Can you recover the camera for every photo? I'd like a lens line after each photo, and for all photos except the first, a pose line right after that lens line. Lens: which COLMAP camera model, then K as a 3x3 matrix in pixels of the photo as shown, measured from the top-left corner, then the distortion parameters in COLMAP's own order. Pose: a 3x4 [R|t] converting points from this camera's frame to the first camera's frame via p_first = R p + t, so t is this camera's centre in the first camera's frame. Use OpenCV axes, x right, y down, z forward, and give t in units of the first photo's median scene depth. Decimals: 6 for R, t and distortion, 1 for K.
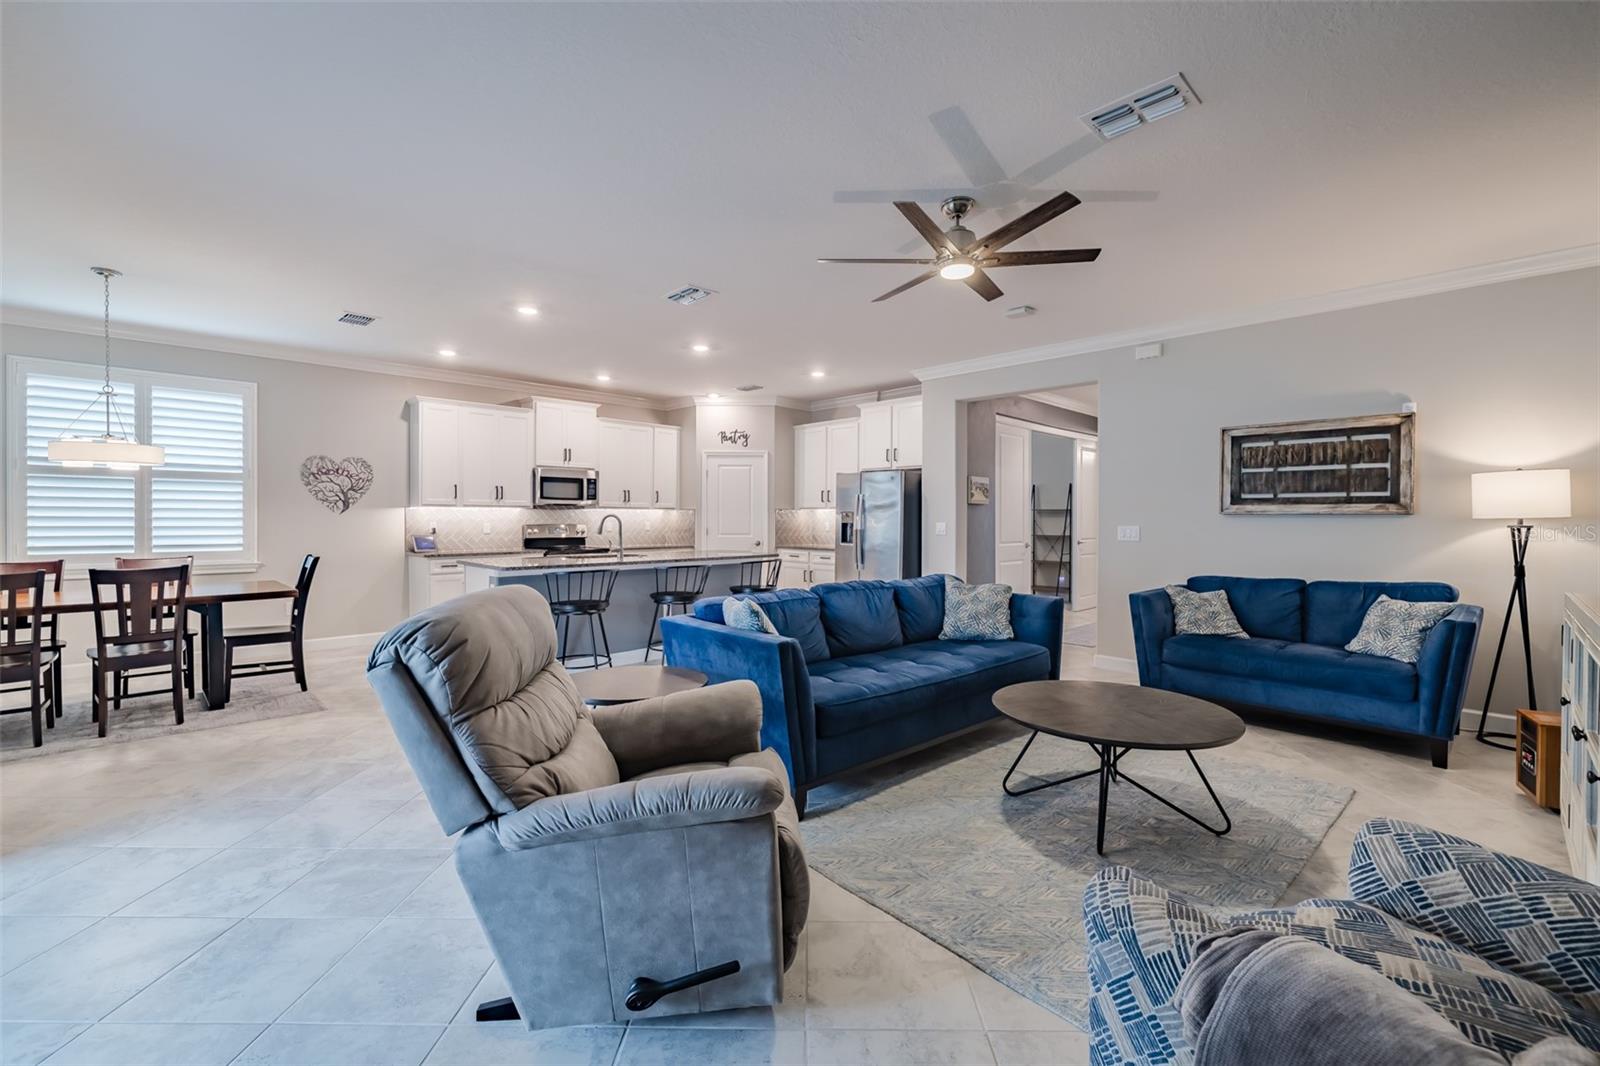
lens RADIAL K [[676.8, 0, 797.2], [0, 676.8, 514.5], [0, 0, 1]] dist [0.000028, -0.000038]
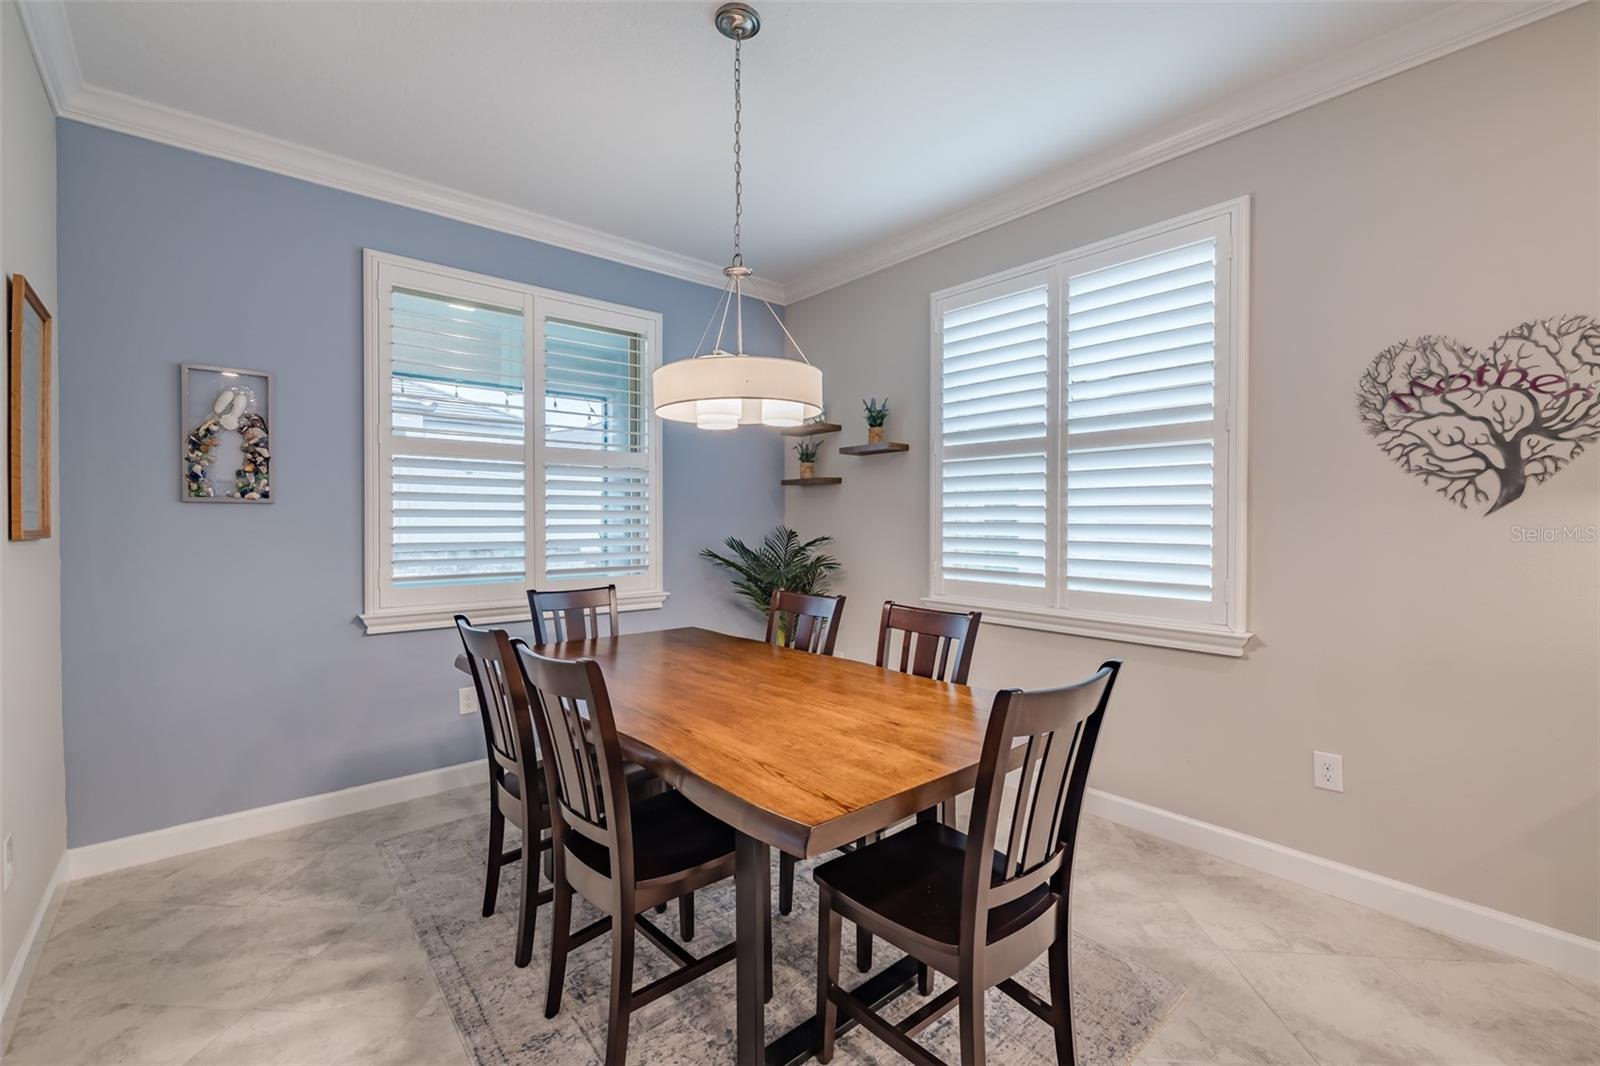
lens RADIAL K [[687.6, 0, 797.5], [0, 687.6, 530.5], [0, 0, 1]] dist [0.000966, 0.000257]
pose [[-0.068286, 0.010659, -0.997609, -0.324429], [0.003614, 0.999939, 0.010436, 0.002256], [0.997659, -0.002892, -0.068321, 0.673527]]
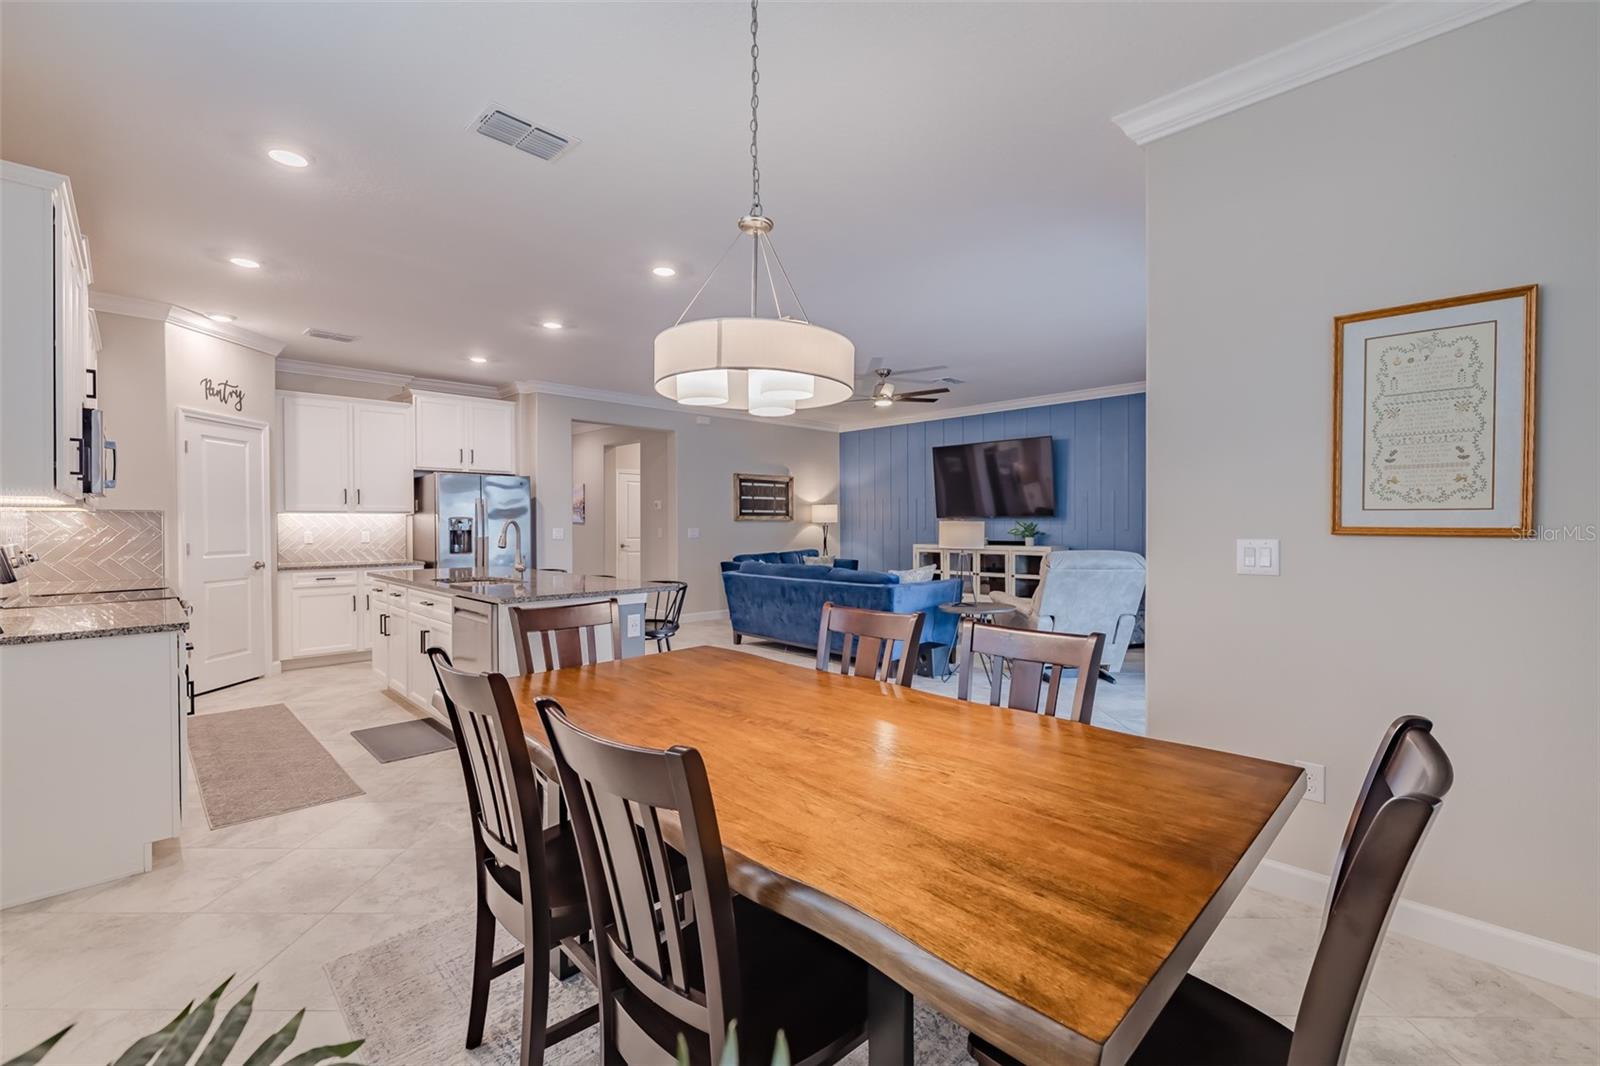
lens RADIAL K [[687.6, 0, 797.5], [0, 687.6, 530.5], [0, 0, 1]] dist [0.000966, 0.000257]
pose [[0.010732, -0.012212, 0.999868, -0.906118], [-0.002345, 0.999922, 0.012238, 0.001745], [-0.999940, -0.002476, 0.010702, 0.607883]]
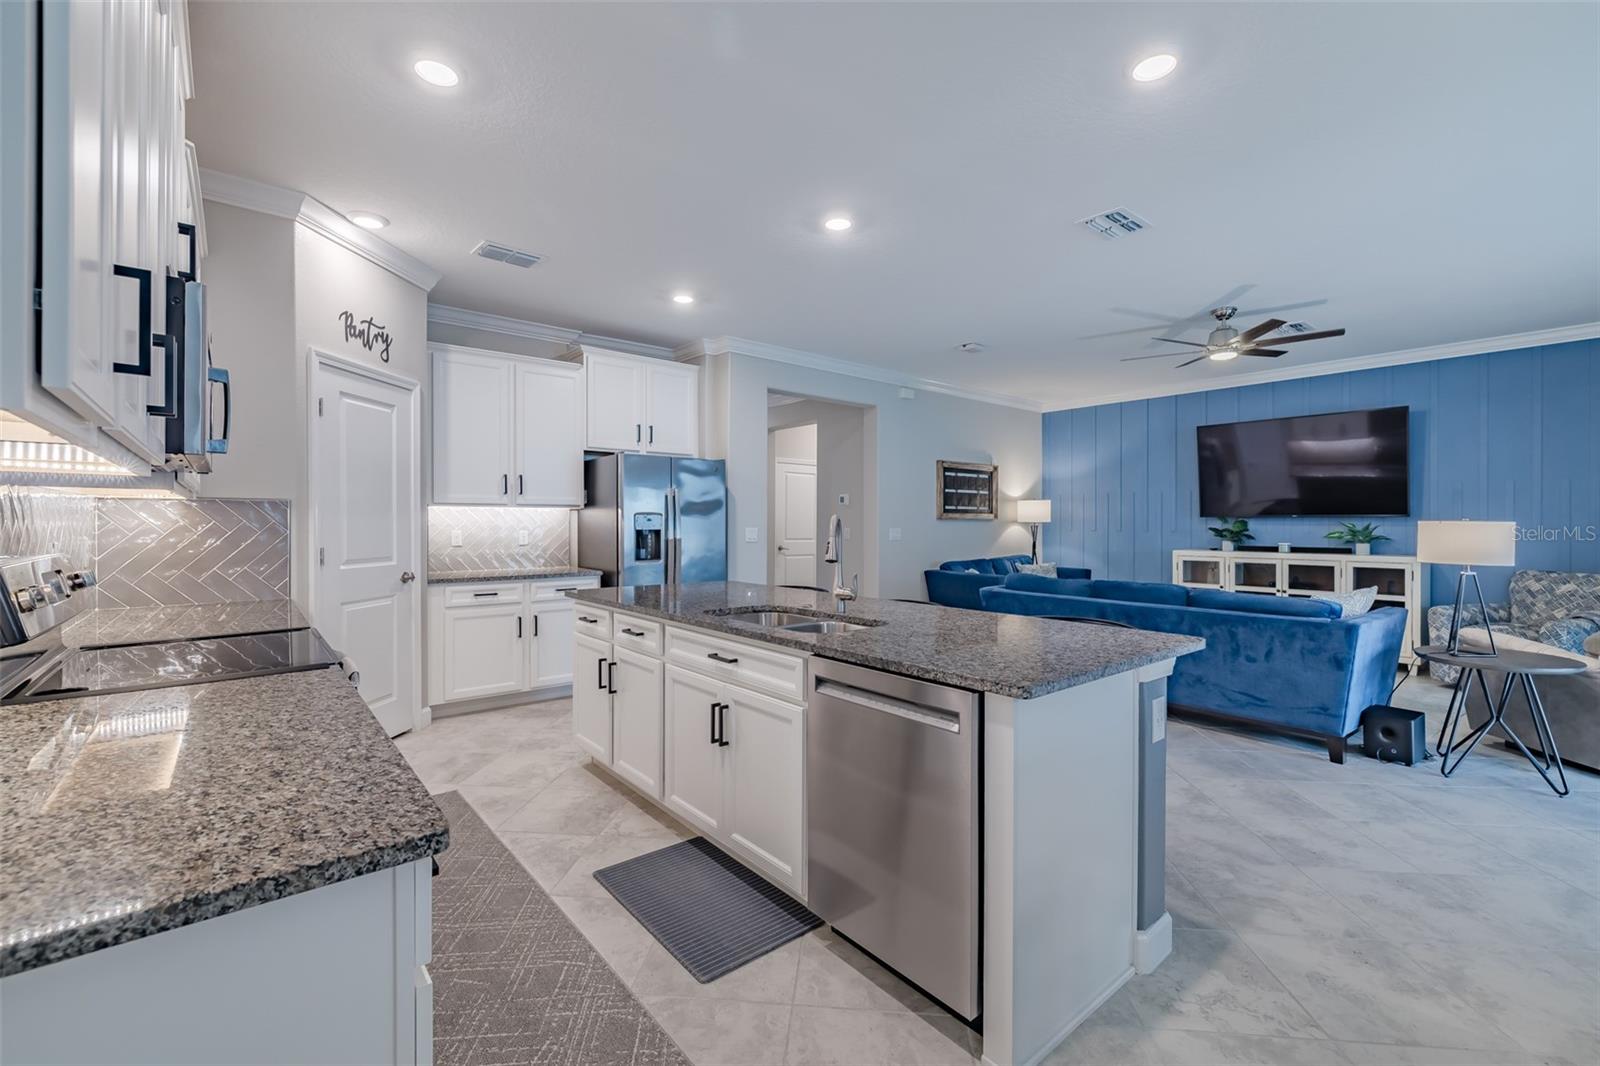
lens RADIAL K [[679.7, 0, 799.0], [0, 679.7, 525.9], [0, 0, 1]] dist [0.000053, 0.000383]
pose [[0.085046, -0.006509, 0.996356, -0.642156], [-0.007302, 0.999948, 0.007156, 0.003945], [-0.996350, -0.007884, 0.084994, 0.878672]]
